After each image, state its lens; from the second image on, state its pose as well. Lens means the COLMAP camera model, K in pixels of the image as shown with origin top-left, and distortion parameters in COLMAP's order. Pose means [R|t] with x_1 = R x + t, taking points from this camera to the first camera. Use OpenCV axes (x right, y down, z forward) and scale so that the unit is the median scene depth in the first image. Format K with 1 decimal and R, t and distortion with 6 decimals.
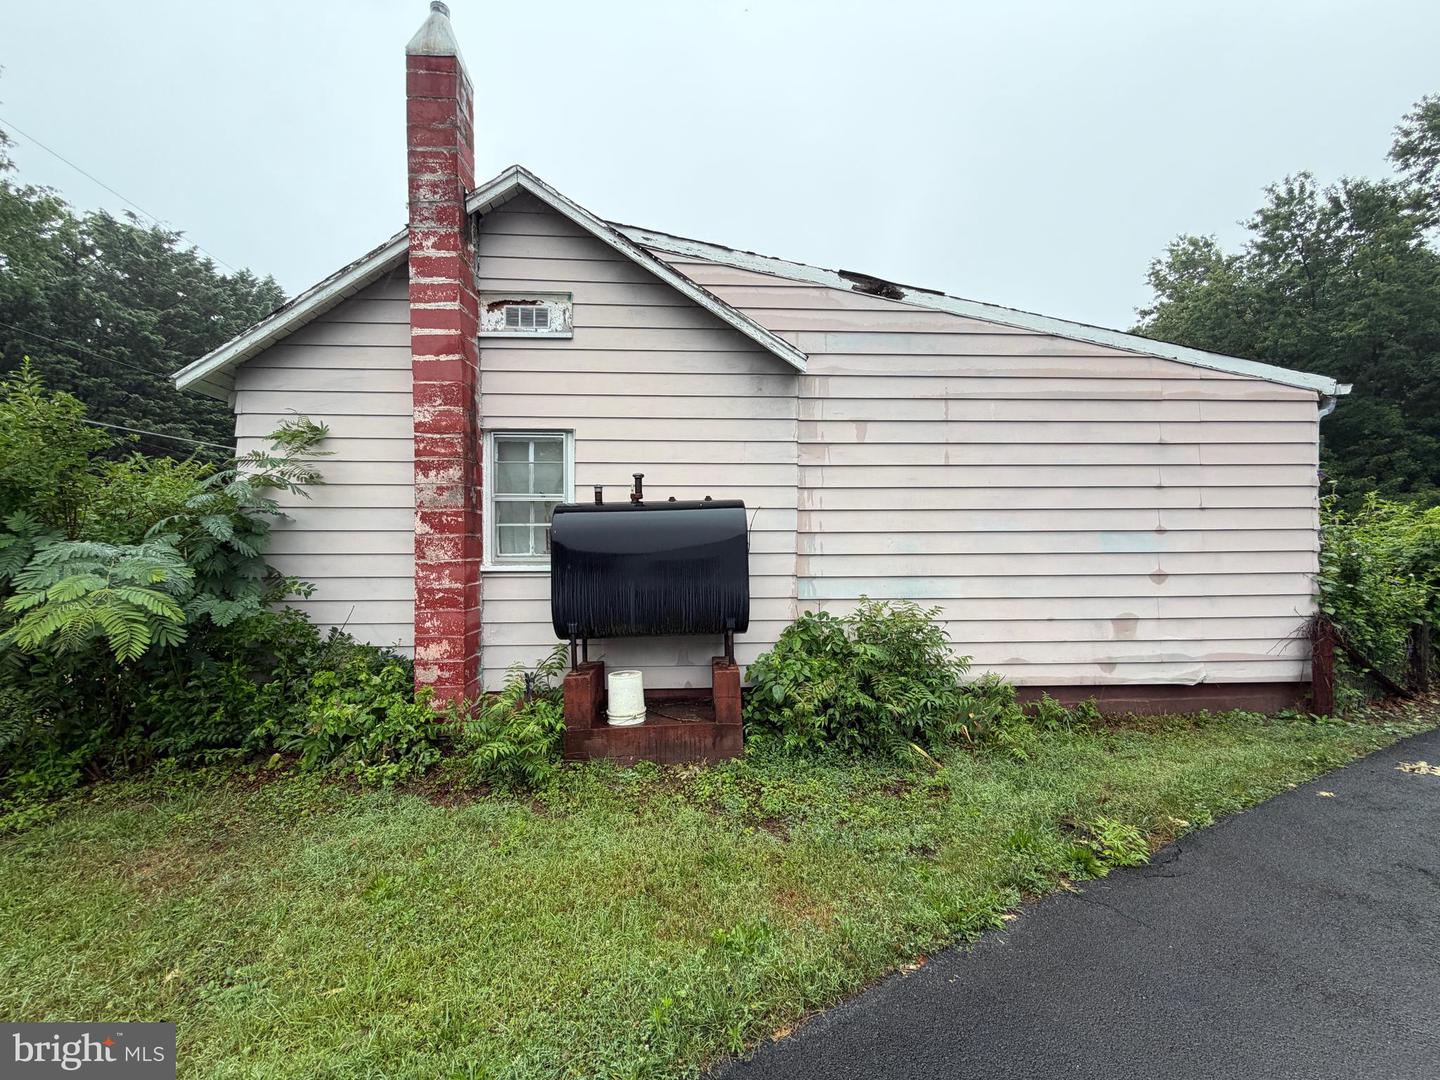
lens RADIAL K [[576.8, 0, 720.0], [0, 576.8, 540.0], [0, 0, 1]] dist [0.000027, -0.000121]
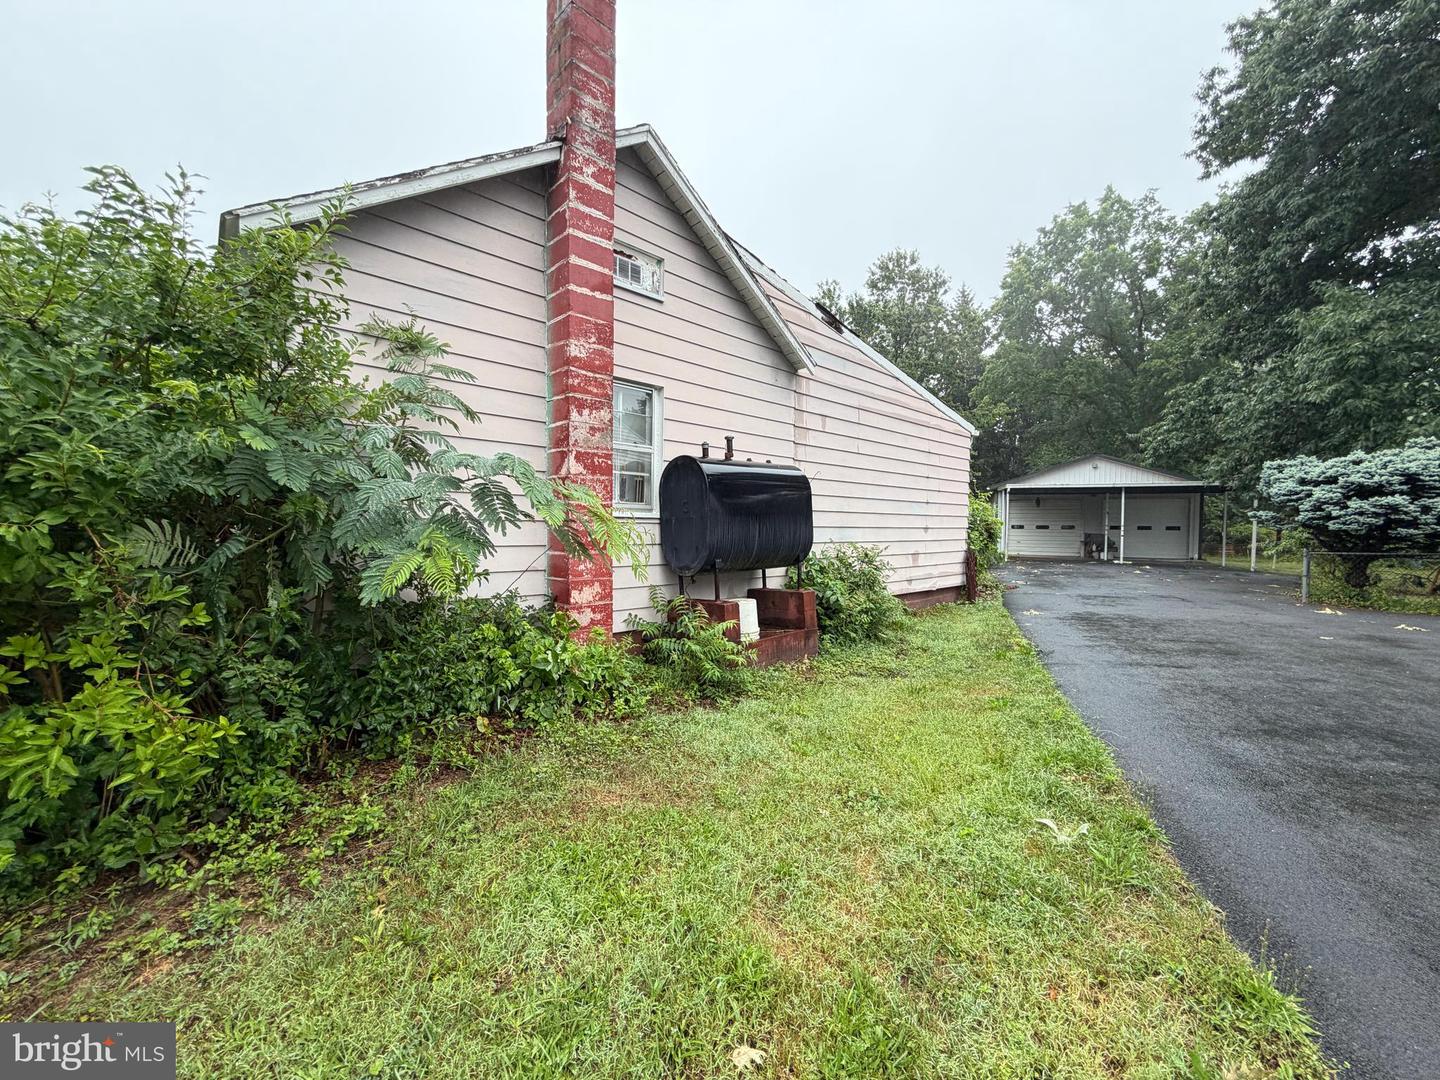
lens RADIAL K [[576.8, 0, 720.0], [0, 576.8, 540.0], [0, 0, 1]] dist [0.000027, -0.000121]
pose [[0.753525, -0.004415, 0.657404, -0.914721], [-0.017588, 0.999484, 0.026873, 0.065947], [-0.657184, -0.031812, 0.753059, 0.106630]]
